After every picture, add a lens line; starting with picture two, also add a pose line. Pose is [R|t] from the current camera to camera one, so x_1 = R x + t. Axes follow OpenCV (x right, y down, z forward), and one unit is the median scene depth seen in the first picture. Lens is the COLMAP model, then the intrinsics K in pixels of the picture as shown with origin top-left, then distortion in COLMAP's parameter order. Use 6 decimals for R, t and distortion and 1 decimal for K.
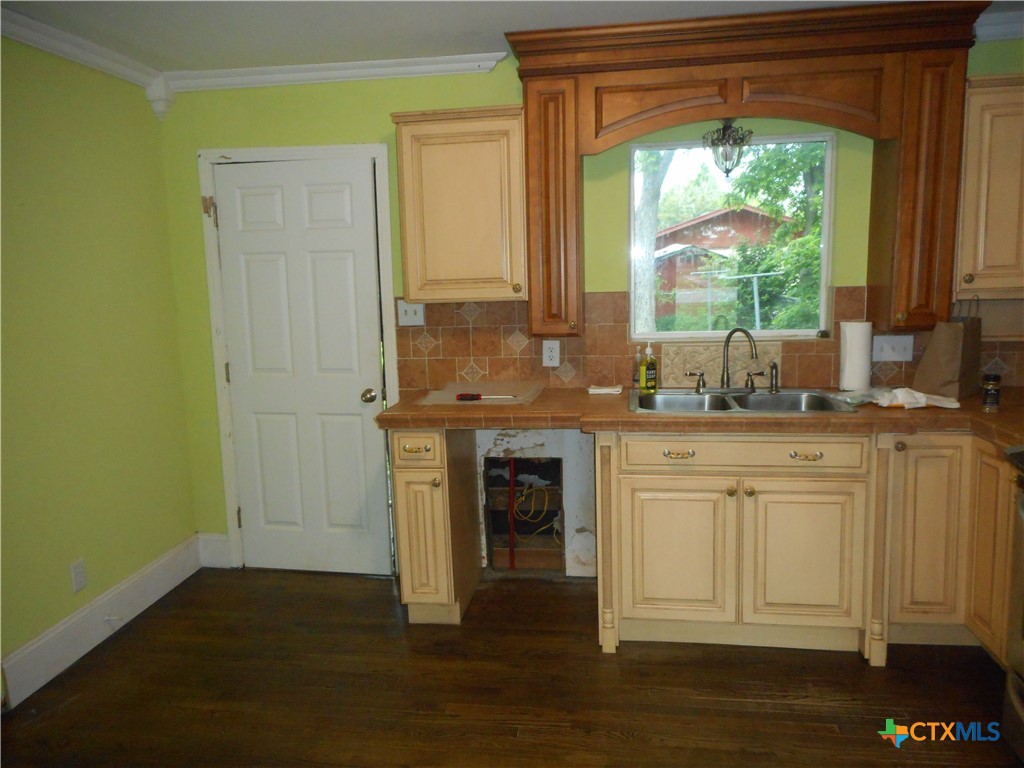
lens RADIAL K [[781.7, 0, 511.9], [0, 781.7, 383.5], [0, 0, 1]] dist [-0.006824, 0.000665]
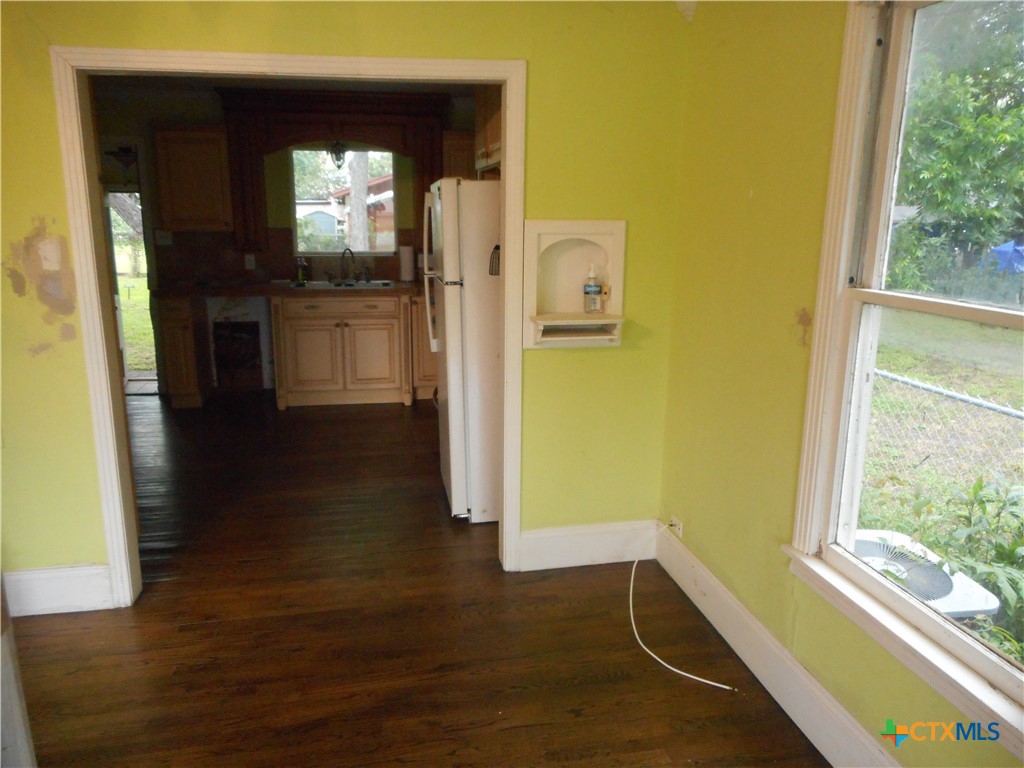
lens RADIAL K [[781.7, 0, 489.8], [0, 781.7, 392.7], [0, 0, 1]] dist [-0.006824, 0.000665]
pose [[0.954342, -0.035317, 0.296620, 0.035167], [0.010770, 0.996409, 0.083985, 0.122990], [-0.298521, -0.076956, 0.951296, -0.943514]]
